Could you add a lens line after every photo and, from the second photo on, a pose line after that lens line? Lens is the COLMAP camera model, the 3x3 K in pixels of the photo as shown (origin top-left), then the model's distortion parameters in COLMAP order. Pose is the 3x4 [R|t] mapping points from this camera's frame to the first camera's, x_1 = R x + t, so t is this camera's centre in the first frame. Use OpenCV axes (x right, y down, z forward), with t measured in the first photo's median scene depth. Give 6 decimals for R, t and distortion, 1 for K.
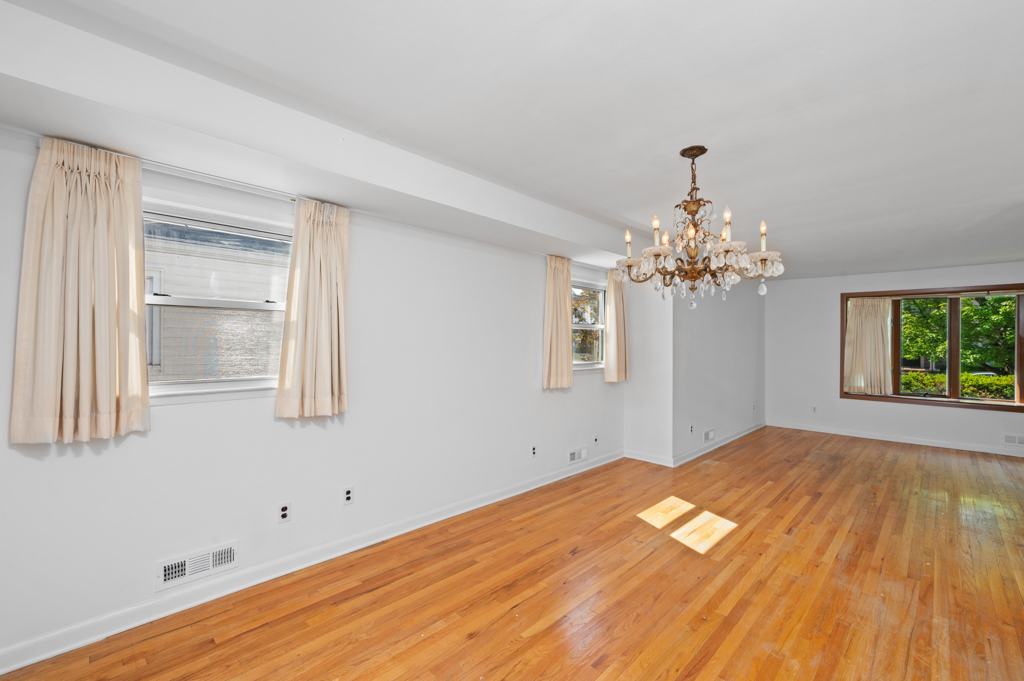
lens RADIAL K [[431.6, 0, 512.3], [0, 431.6, 342.8], [0, 0, 1]] dist [0.001131, 0.000095]
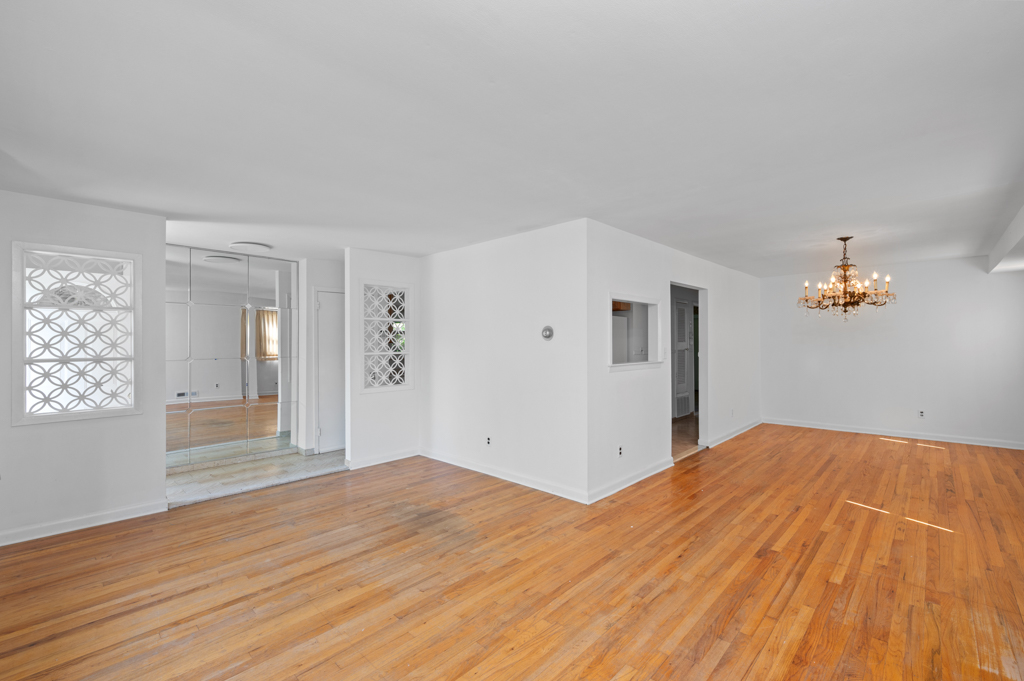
lens RADIAL K [[431.6, 0, 511.8], [0, 431.6, 341.7], [0, 0, 1]] dist [0.001131, 0.000095]
pose [[-0.999967, -0.002406, -0.007699, 1.162469], [-0.002370, 0.999986, -0.004630, 0.008707], [0.007710, -0.004612, -0.999960, 1.765986]]
